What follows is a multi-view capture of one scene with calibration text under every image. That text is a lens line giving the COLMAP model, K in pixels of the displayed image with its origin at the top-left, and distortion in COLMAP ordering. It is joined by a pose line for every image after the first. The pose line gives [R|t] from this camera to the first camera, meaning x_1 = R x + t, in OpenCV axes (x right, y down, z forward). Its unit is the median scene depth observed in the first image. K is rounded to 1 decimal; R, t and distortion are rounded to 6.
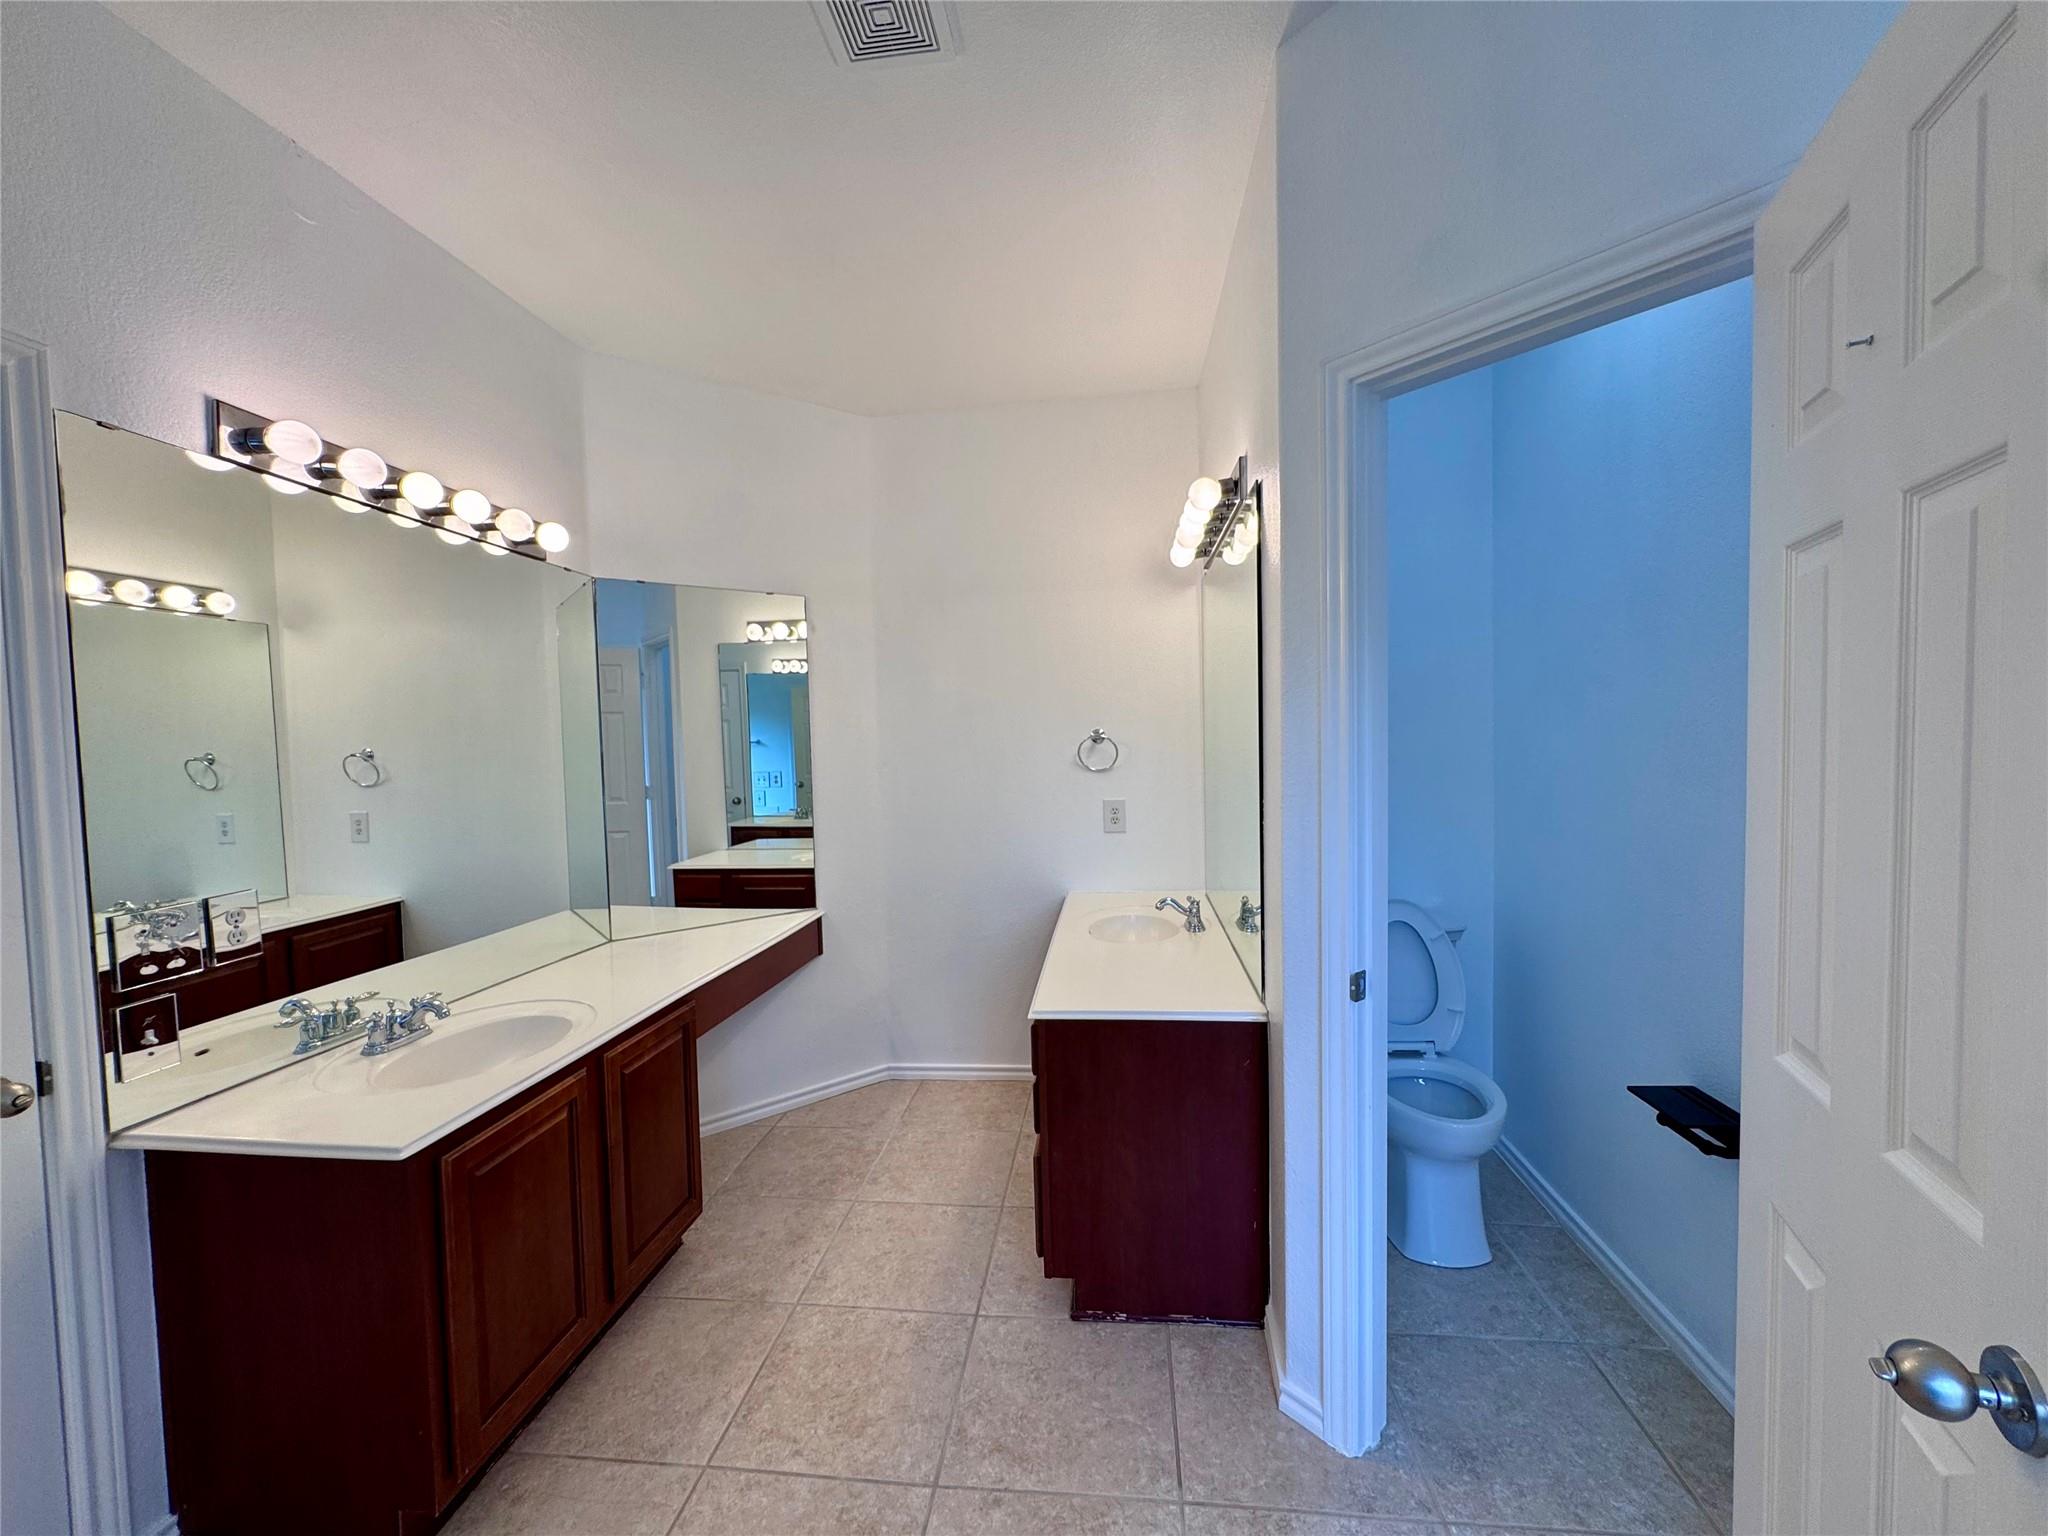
lens RADIAL K [[818.5, 0, 1025.0], [0, 818.5, 767.3], [0, 0, 1]] dist [-0.003476, 0.000195]
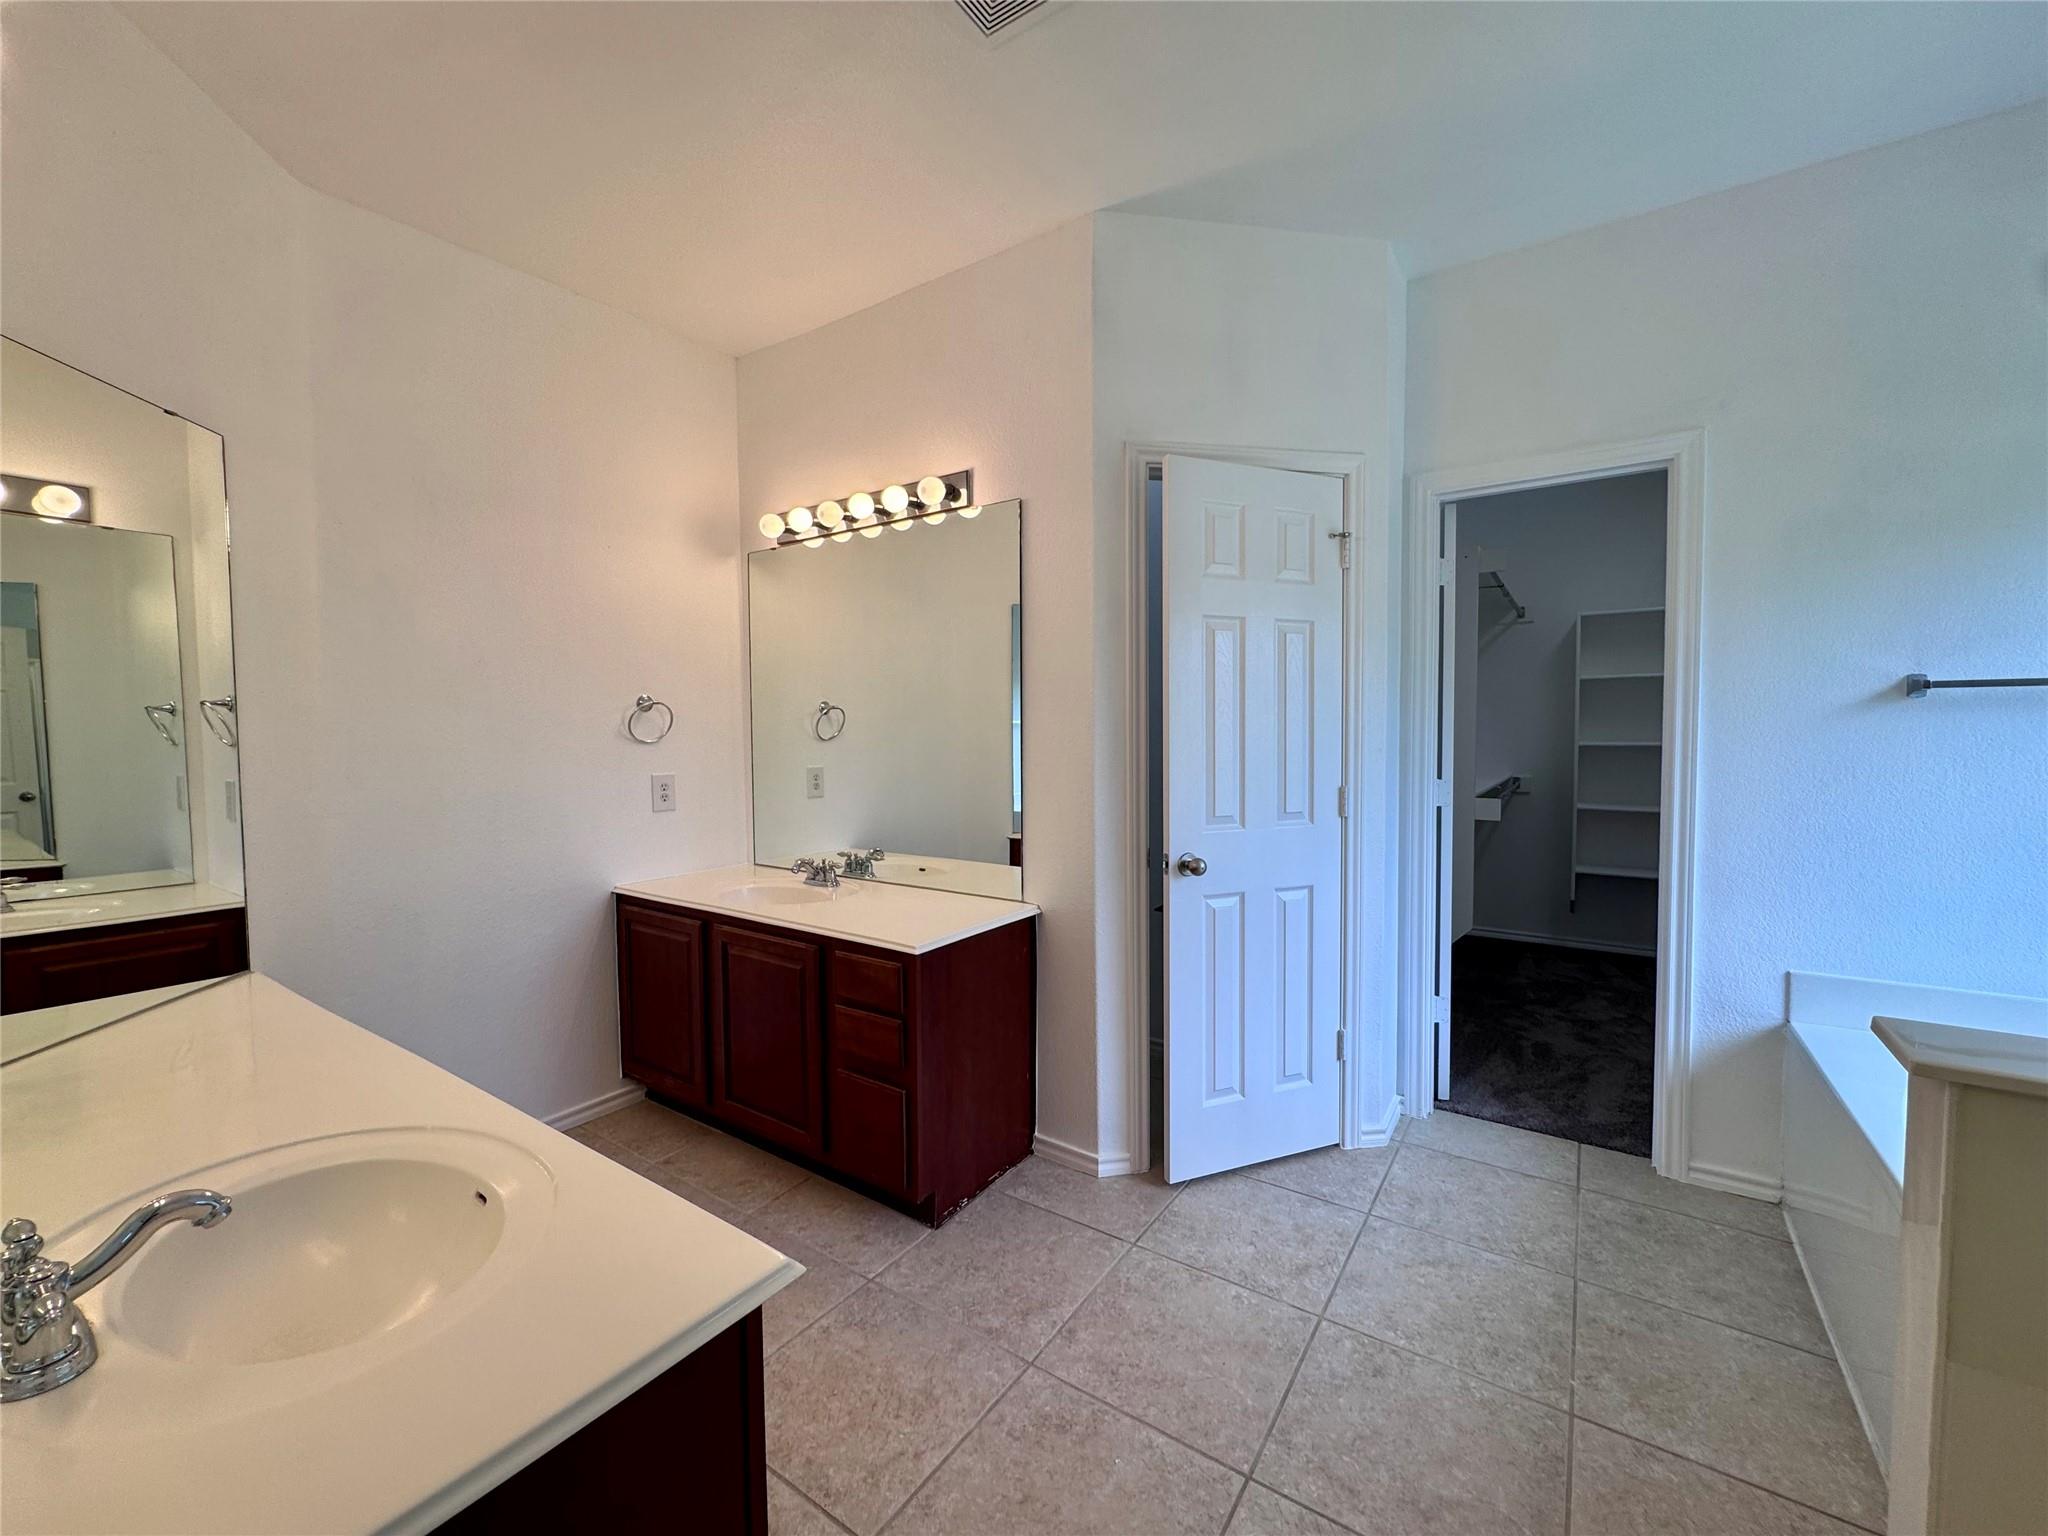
lens RADIAL K [[818.5, 0, 1023.2], [0, 818.5, 772.3], [0, 0, 1]] dist [-0.003476, 0.000195]
pose [[0.476653, -0.025683, 0.878716, -0.952929], [0.033088, 0.999389, 0.011262, 0.077131], [-0.878469, 0.023706, 0.477212, 0.430738]]
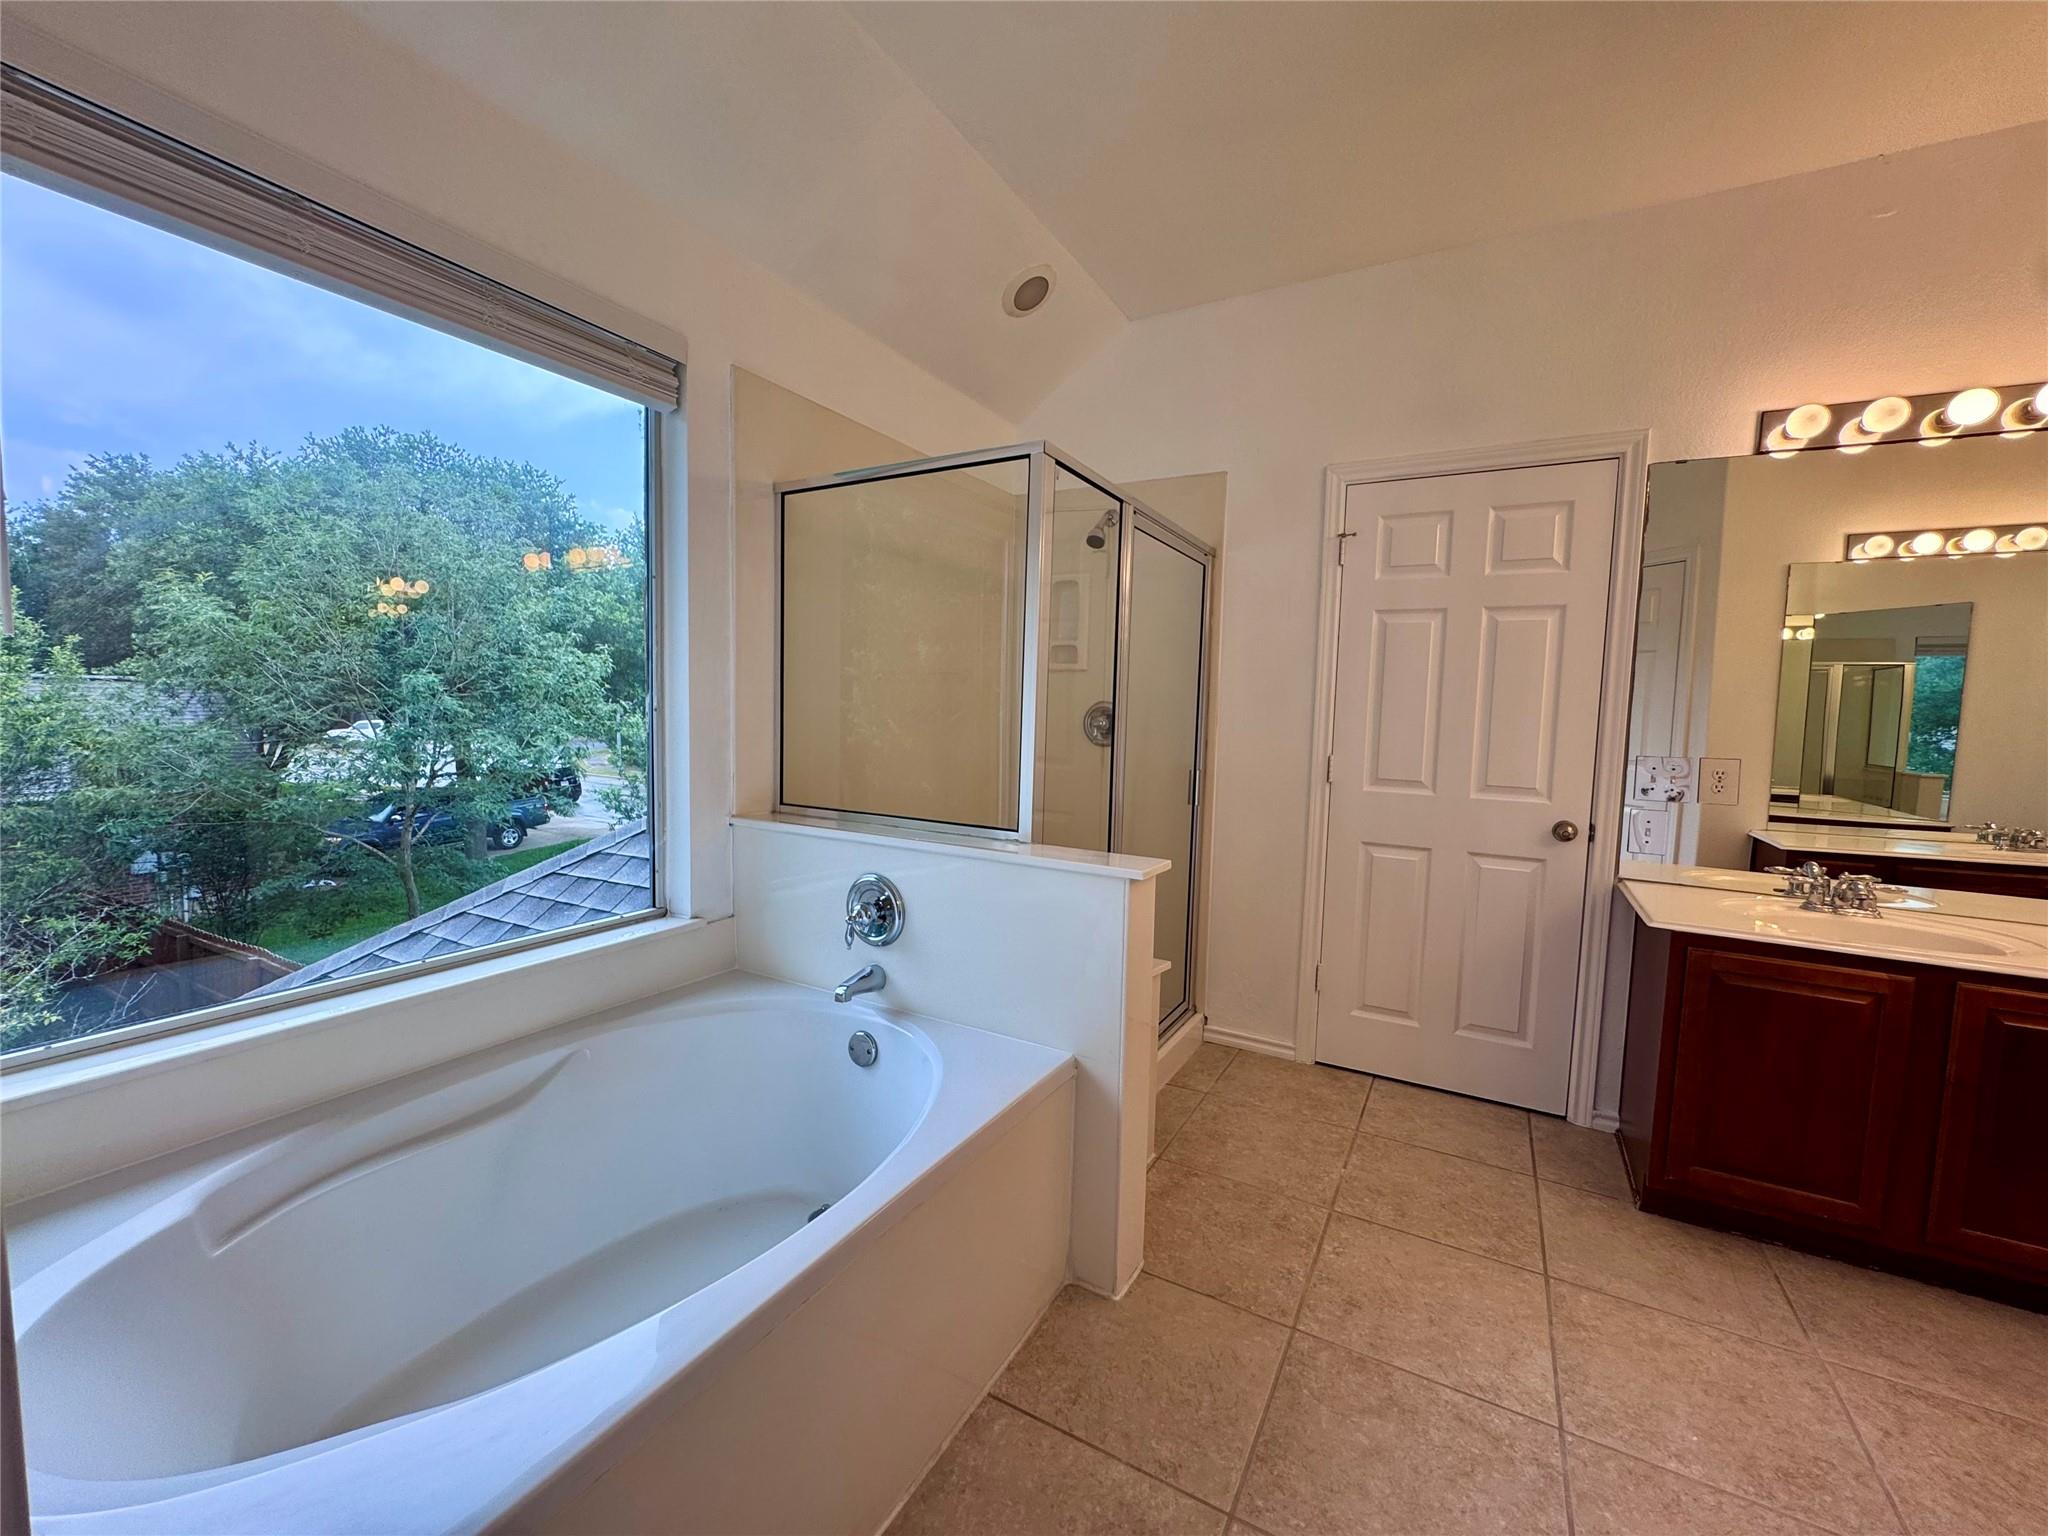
lens RADIAL K [[818.5, 0, 1020.7], [0, 818.5, 767.2], [0, 0, 1]] dist [-0.003476, 0.000195]
pose [[-0.397061, 0.085294, -0.913820, 0.805584], [-0.051944, 0.991988, 0.115160, 0.064416], [0.916321, 0.093193, -0.389449, 0.395283]]
